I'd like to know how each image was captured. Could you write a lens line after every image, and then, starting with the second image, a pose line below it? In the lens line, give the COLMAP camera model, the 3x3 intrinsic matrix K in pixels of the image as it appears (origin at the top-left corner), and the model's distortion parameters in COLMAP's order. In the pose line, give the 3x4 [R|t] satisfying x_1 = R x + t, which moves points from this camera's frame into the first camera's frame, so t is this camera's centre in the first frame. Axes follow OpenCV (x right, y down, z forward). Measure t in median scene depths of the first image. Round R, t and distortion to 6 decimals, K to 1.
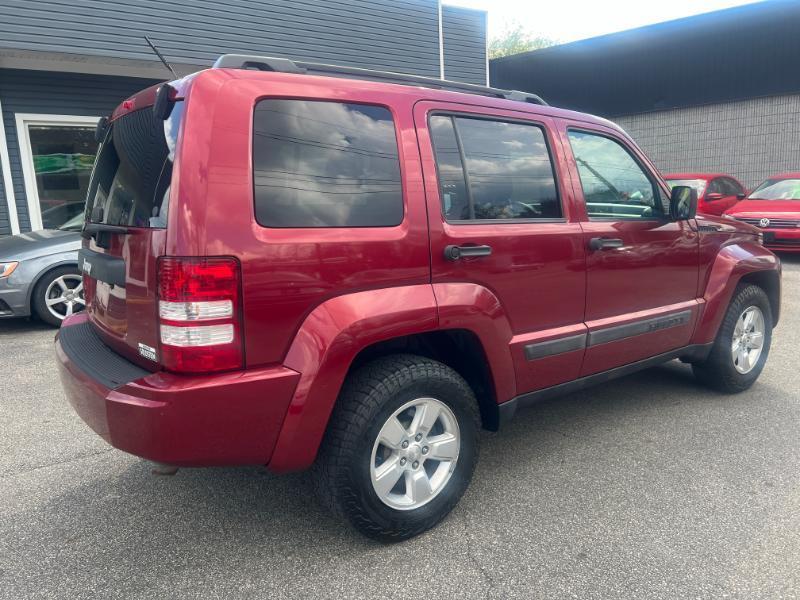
lens RADIAL K [[605.3, 0, 407.4], [0, 605.3, 301.5], [0, 0, 1]] dist [0.047942, -0.057215]
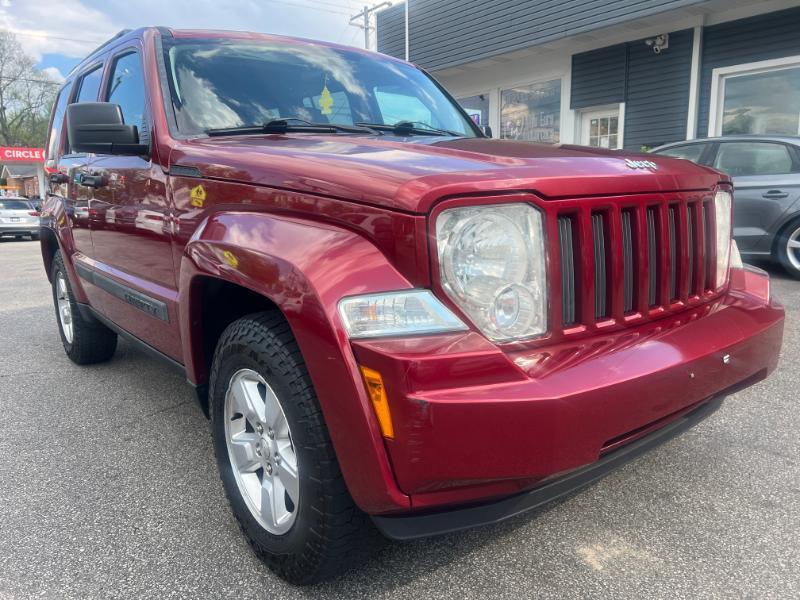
lens RADIAL K [[605.3, 0, 405.1], [0, 605.3, 301.9], [0, 0, 1]] dist [0.047942, -0.057215]
pose [[0.021681, 0.210301, -0.977396, 1.399053], [-0.154627, 0.966568, 0.204541, -0.196493], [0.987735, 0.146698, 0.053474, 1.581923]]
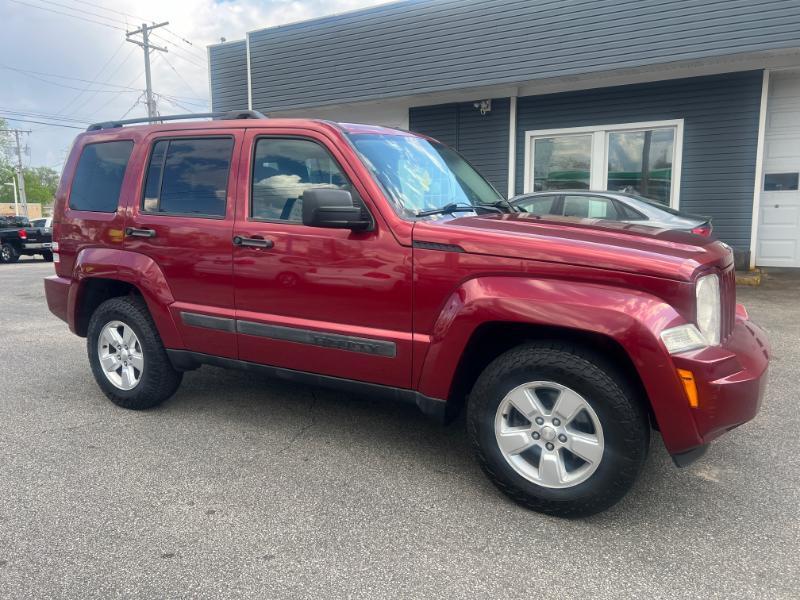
lens RADIAL K [[605.3, 0, 399.3], [0, 605.3, 297.7], [0, 0, 1]] dist [0.047942, -0.057215]
pose [[0.384975, 0.160820, -0.908807, 1.550821], [-0.165743, 0.980740, 0.103339, -0.167287], [0.907922, 0.110846, 0.404216, 0.890571]]
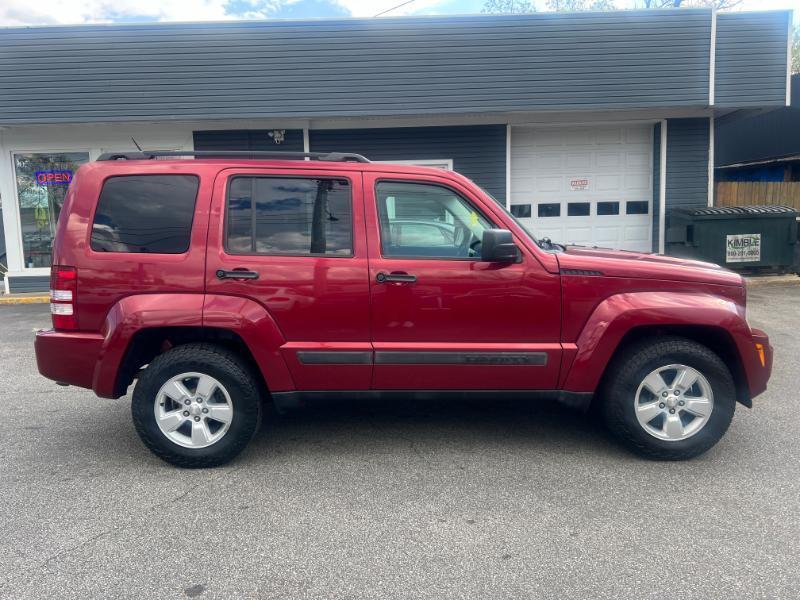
lens RADIAL K [[605.3, 0, 399.1], [0, 605.3, 296.8], [0, 0, 1]] dist [0.047942, -0.057215]
pose [[0.798211, 0.084347, -0.596444, 1.118586], [-0.108728, 0.994059, -0.004932, -0.058996], [0.592484, 0.068787, 0.802640, 0.089872]]
